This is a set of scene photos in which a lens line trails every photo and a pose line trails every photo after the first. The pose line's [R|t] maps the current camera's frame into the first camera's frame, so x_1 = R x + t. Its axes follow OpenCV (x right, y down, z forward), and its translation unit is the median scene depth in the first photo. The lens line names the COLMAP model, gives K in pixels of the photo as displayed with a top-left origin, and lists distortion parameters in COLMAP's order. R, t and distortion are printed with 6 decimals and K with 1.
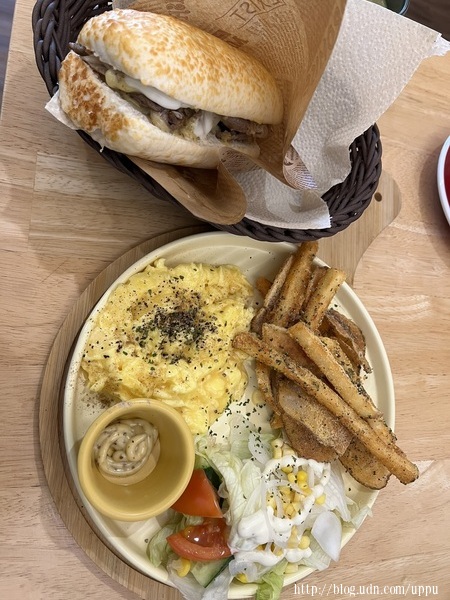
lens RADIAL K [[456.5, 0, 229.1], [0, 456.5, 300.9], [0, 0, 1]] dist [0.051817, -0.090900]
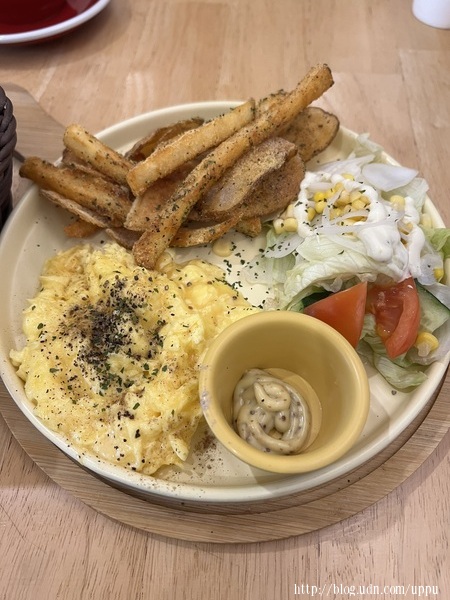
lens RADIAL K [[456.5, 0, 229.1], [0, 456.5, 300.9], [0, 0, 1]] dist [0.051817, -0.090900]
pose [[0.066272, -0.986536, 0.149514, -0.155995], [0.985458, 0.088209, 0.145228, 0.129575], [-0.156461, 0.137715, 0.978036, 0.276299]]
